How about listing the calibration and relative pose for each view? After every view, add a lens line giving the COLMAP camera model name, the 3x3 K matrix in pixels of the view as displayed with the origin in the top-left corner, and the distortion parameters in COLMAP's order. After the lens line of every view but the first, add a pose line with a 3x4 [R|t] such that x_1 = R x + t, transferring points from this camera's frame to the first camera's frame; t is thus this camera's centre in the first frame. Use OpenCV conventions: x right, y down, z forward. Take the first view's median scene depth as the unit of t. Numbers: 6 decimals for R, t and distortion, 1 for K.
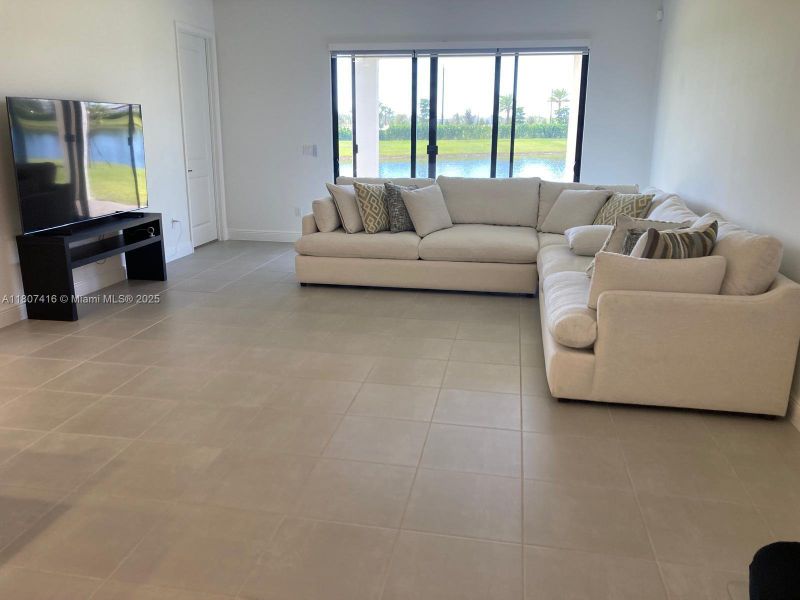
lens RADIAL K [[647.2, 0, 400.0], [0, 647.2, 299.8], [0, 0, 1]] dist [0.041673, -0.046965]
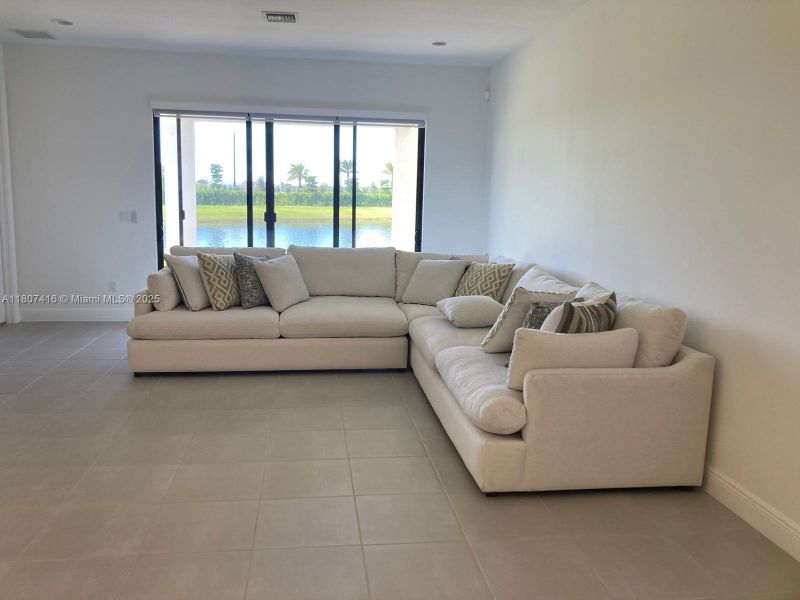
lens RADIAL K [[647.2, 0, 398.6], [0, 647.2, 296.4], [0, 0, 1]] dist [0.041673, -0.046965]
pose [[0.952749, -0.028276, 0.302441, -0.079663], [0.059359, 0.993793, -0.094082, -0.023817], [-0.297903, 0.107590, 0.948514, 0.088608]]
